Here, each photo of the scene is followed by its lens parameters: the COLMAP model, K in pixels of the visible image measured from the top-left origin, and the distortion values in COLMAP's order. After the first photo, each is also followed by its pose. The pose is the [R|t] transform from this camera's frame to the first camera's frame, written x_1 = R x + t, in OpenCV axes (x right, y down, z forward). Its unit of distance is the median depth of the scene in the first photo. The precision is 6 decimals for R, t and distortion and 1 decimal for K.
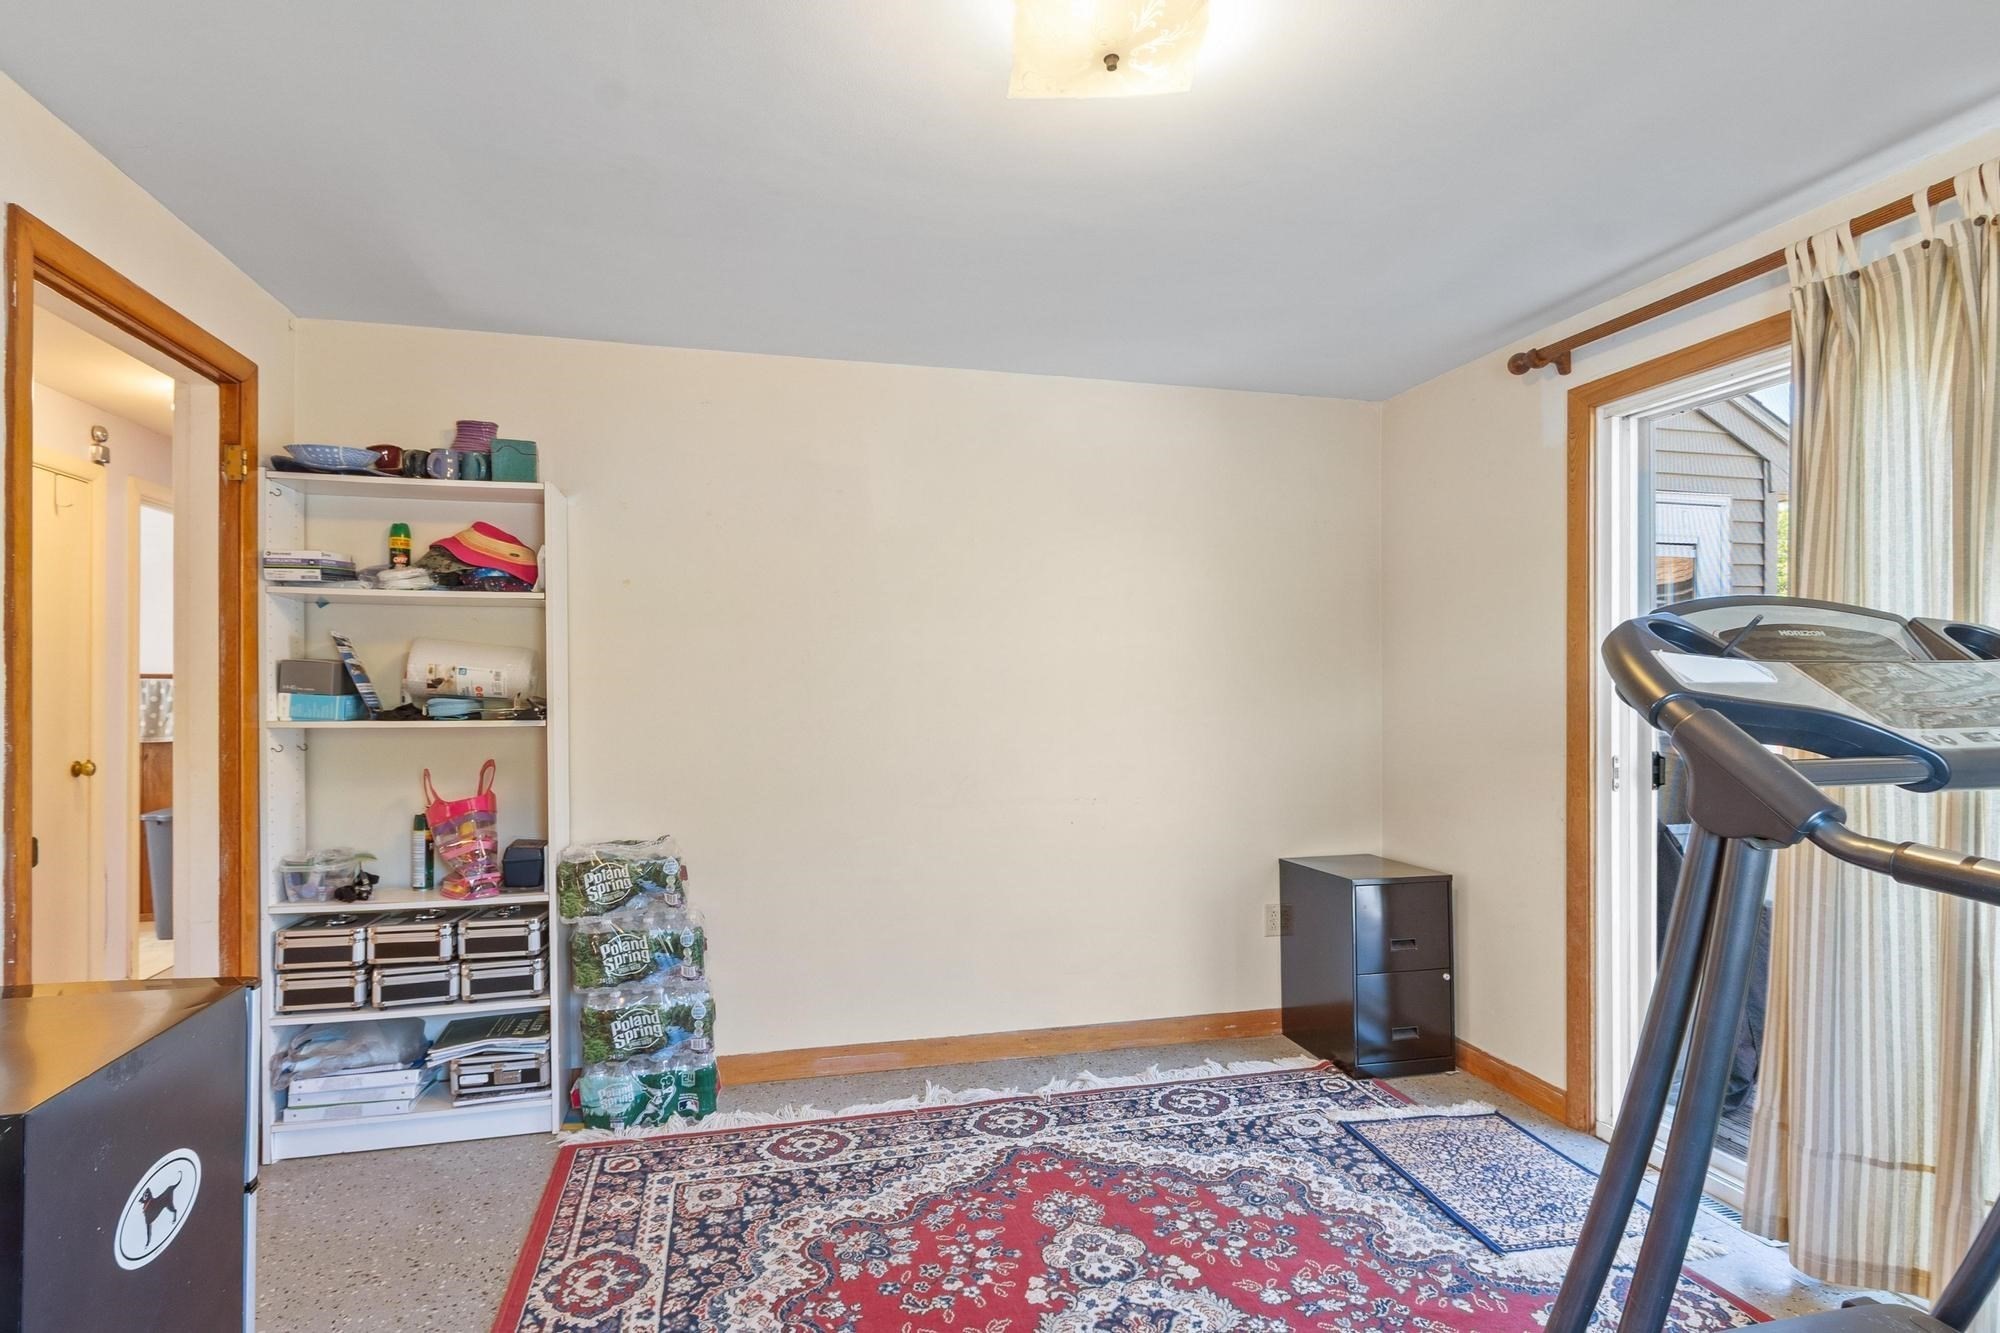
lens RADIAL K [[1023.7, 0, 1007.5], [0, 1023.7, 676.3], [0, 0, 1]] dist [0.002233, -0.002107]
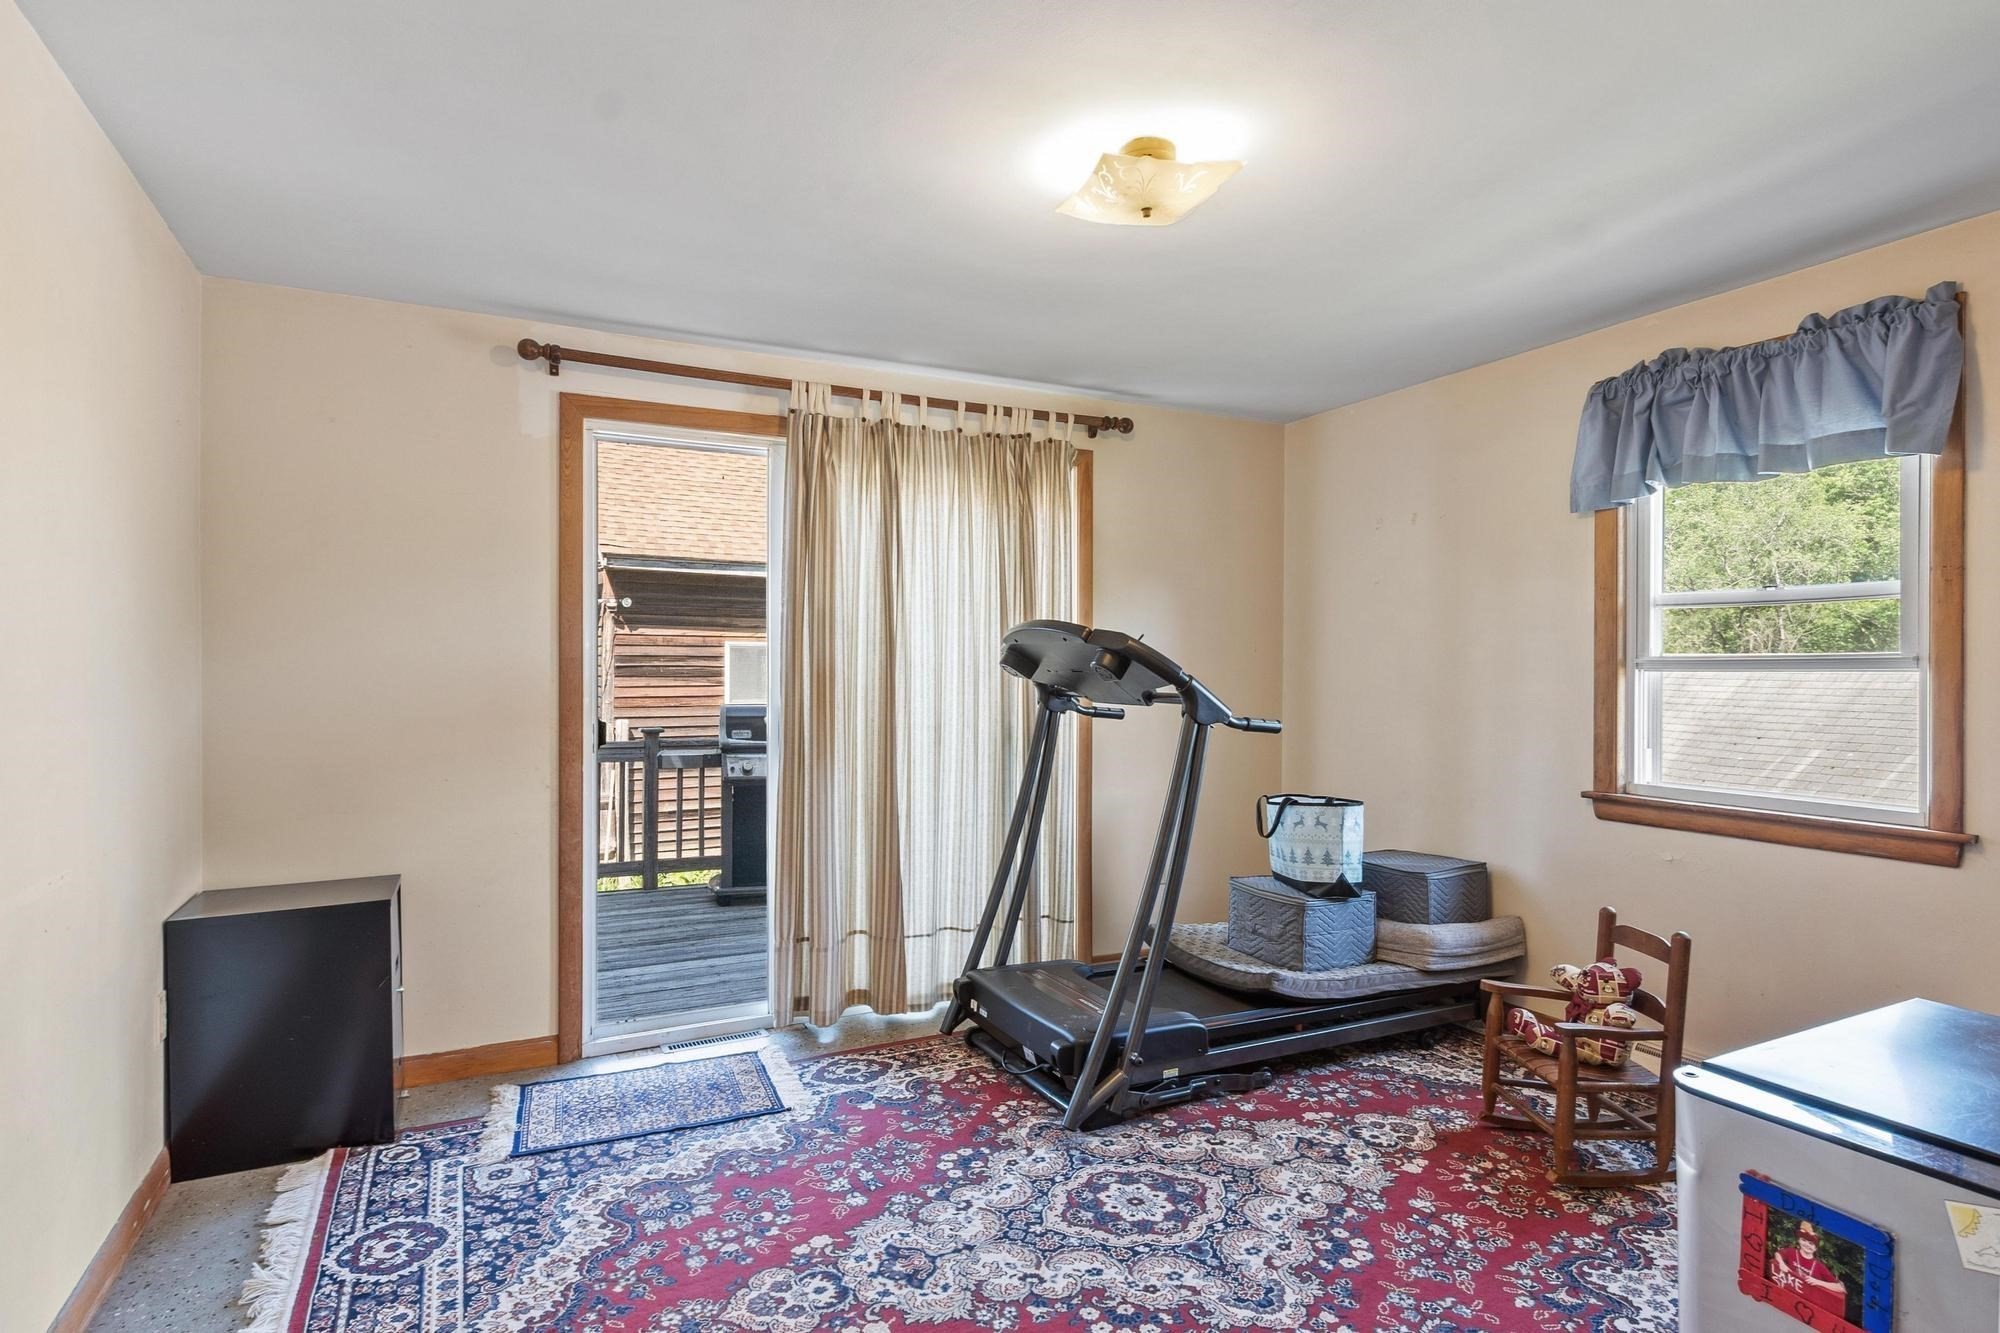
lens RADIAL K [[1023.7, 0, 1005.8], [0, 1023.7, 676.2], [0, 0, 1]] dist [0.002233, -0.002107]
pose [[-0.215413, -0.002483, 0.976520, -0.652478], [-0.006328, 0.999979, 0.001147, 0.019596], [-0.976503, -0.005932, -0.215424, 0.809023]]
